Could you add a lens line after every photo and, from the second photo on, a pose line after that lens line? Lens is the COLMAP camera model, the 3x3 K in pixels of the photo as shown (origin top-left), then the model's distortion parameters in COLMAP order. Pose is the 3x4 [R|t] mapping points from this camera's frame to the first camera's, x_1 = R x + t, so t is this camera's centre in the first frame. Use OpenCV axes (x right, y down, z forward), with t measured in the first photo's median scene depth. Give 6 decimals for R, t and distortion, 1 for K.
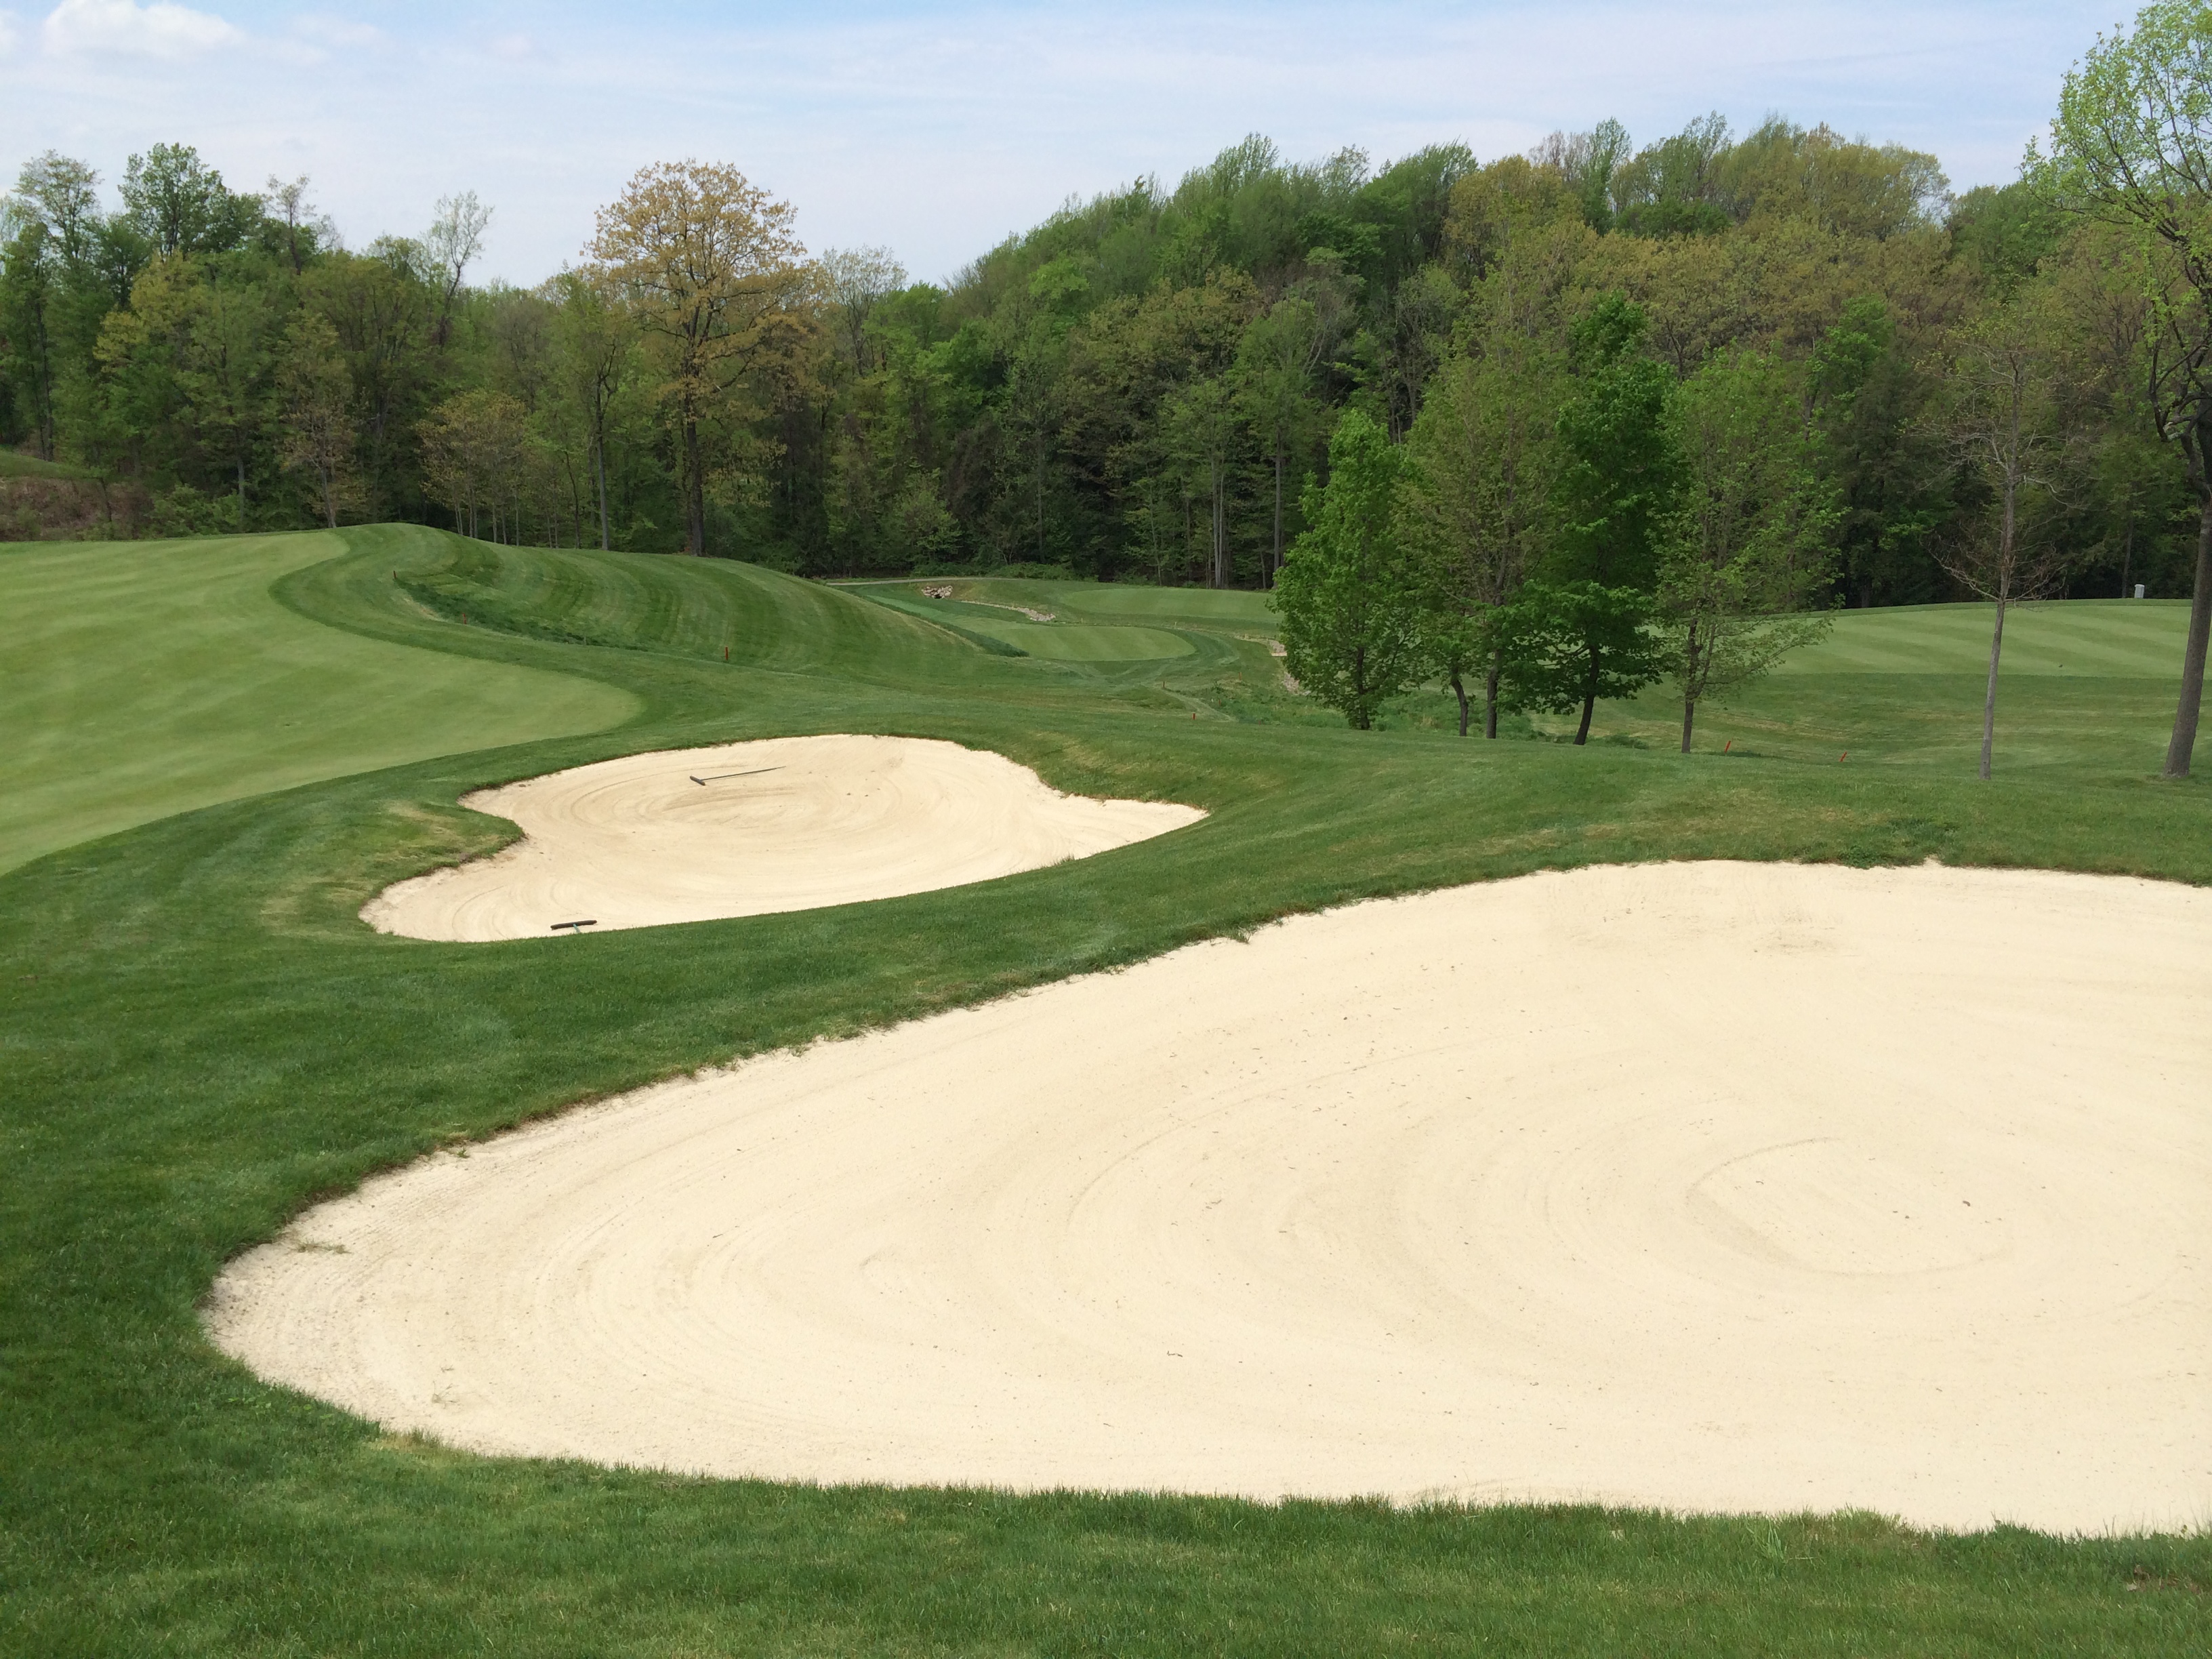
lens RADIAL K [[1909.6, 0, 1106.0], [0, 1909.6, 829.5], [0, 0, 1]] dist [0.069305, -0.113644]
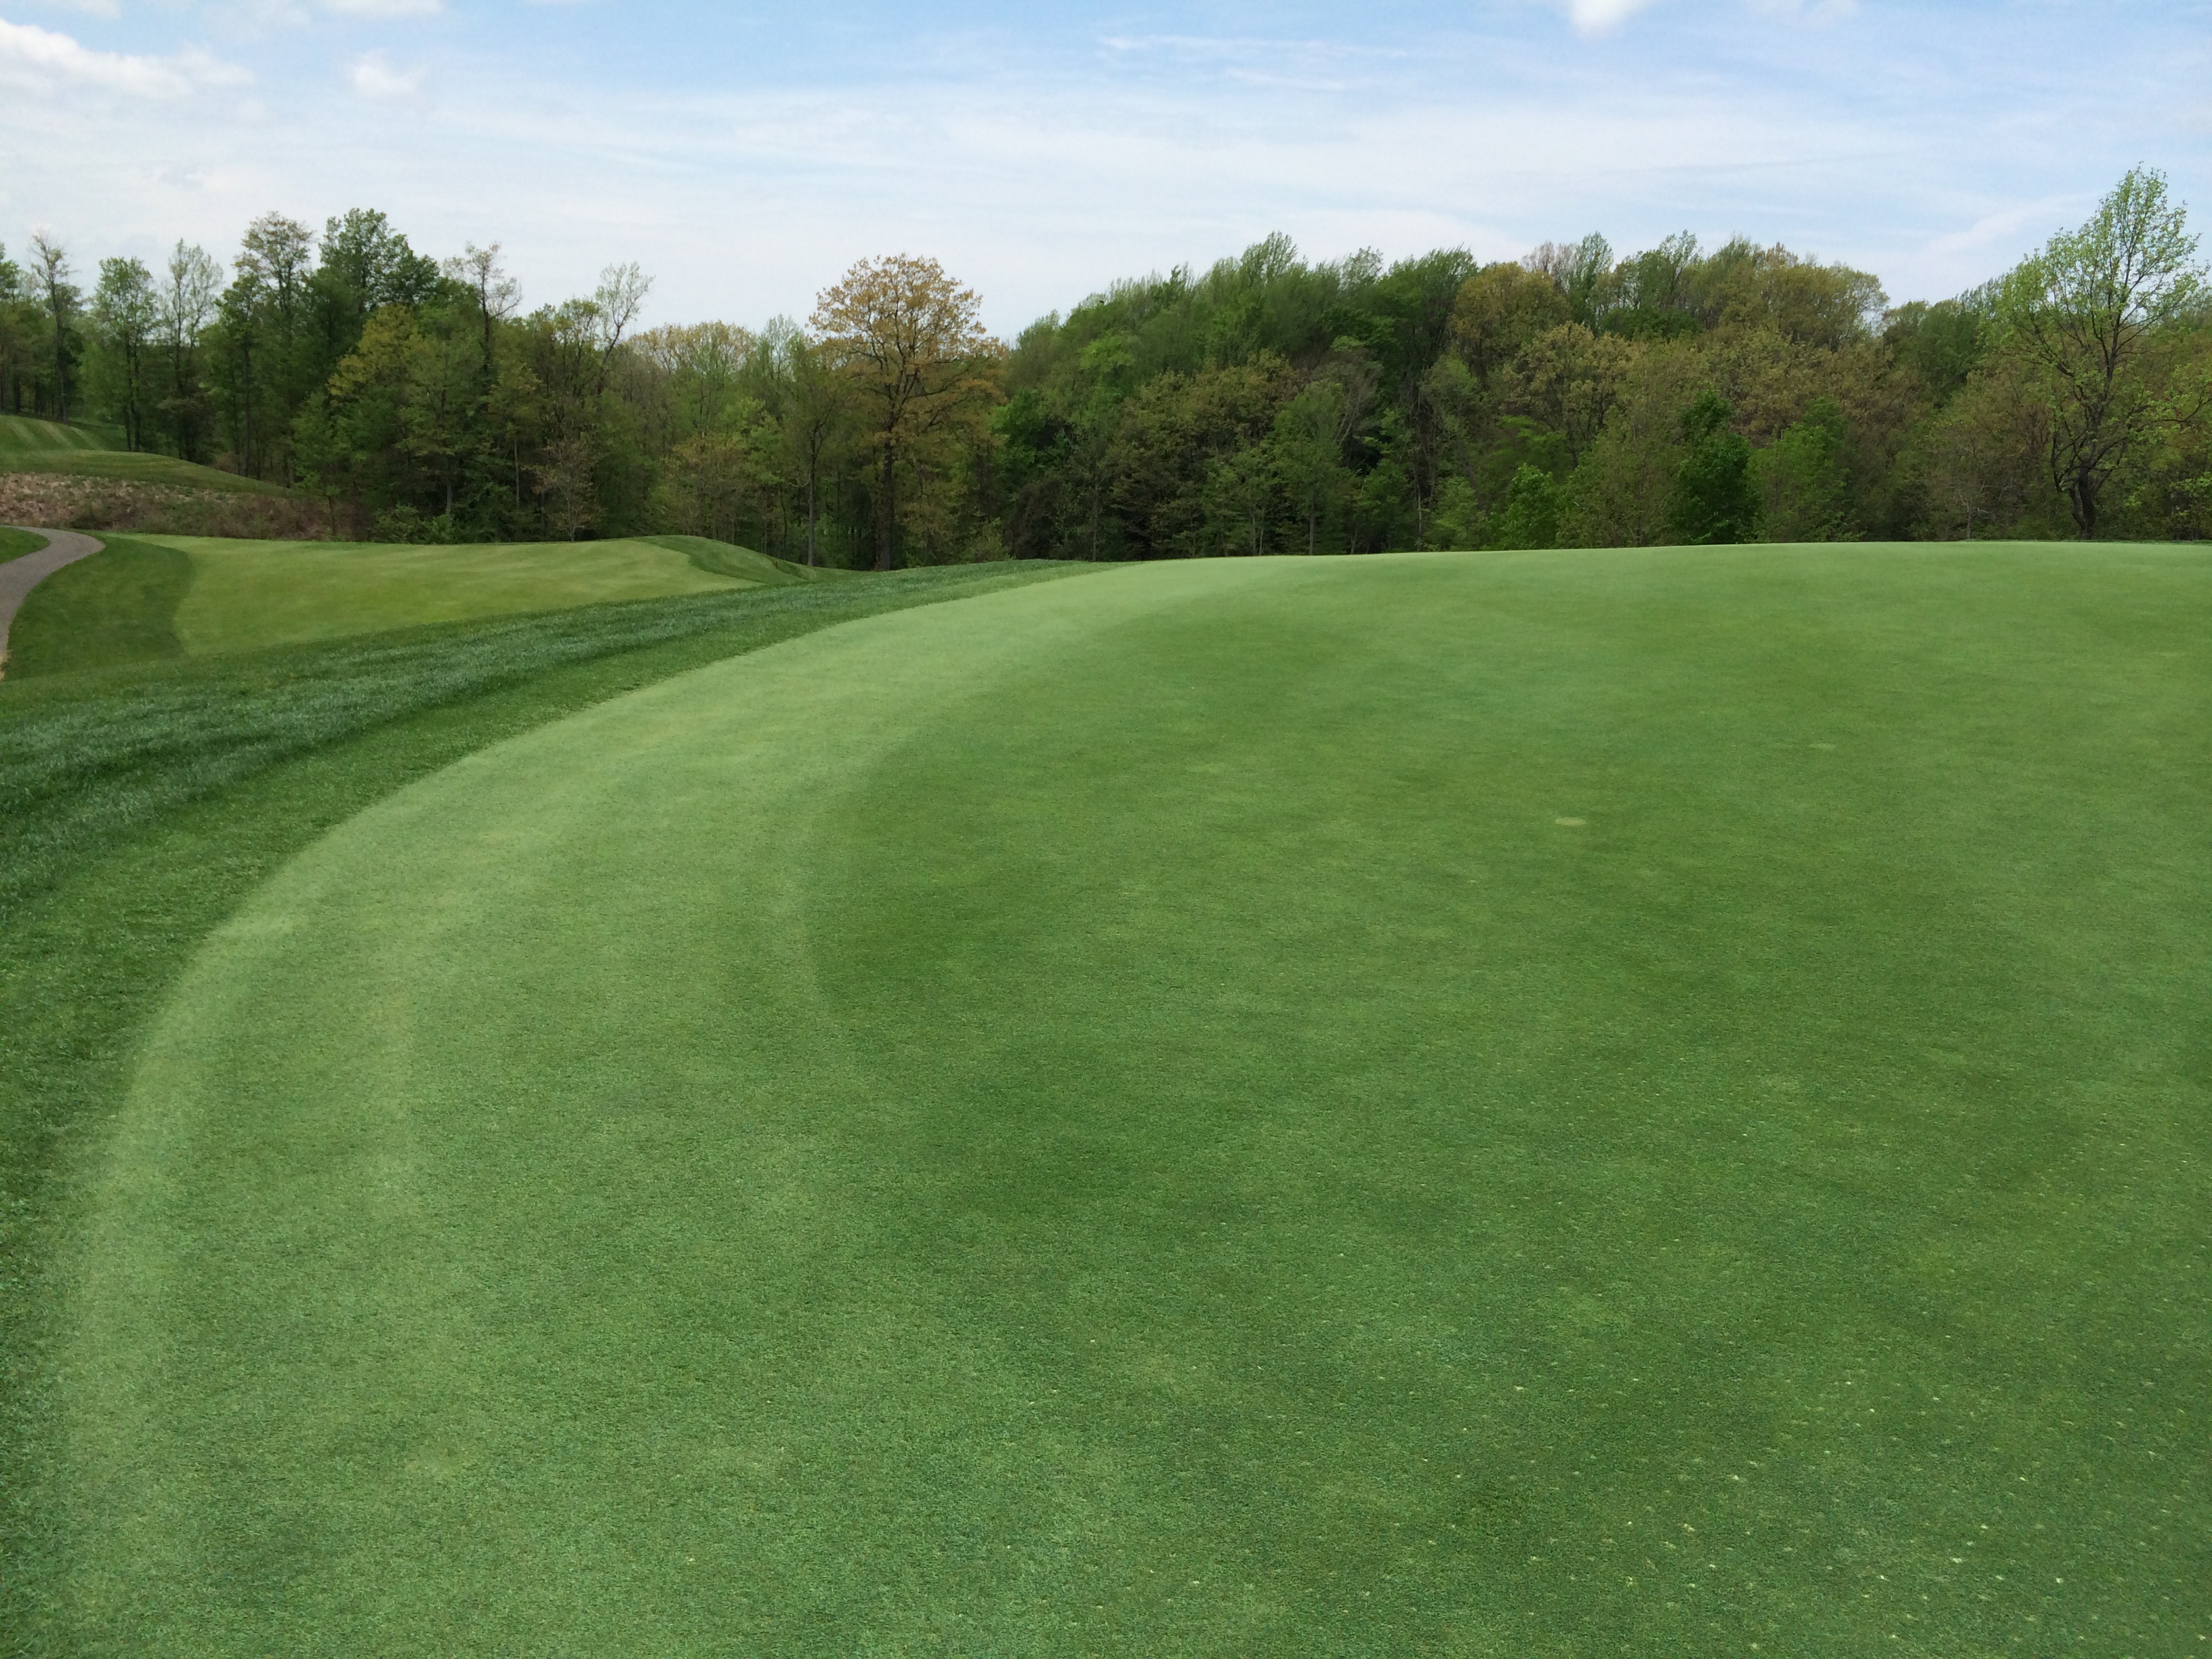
lens RADIAL K [[1909.6, 0, 1106.0], [0, 1909.6, 829.5], [0, 0, 1]] dist [0.069305, -0.113644]
pose [[0.998917, 0.029052, 0.036346, -0.063596], [-0.027772, 0.998993, -0.035231, 0.033283], [-0.037333, 0.034183, 0.998718, -0.121556]]
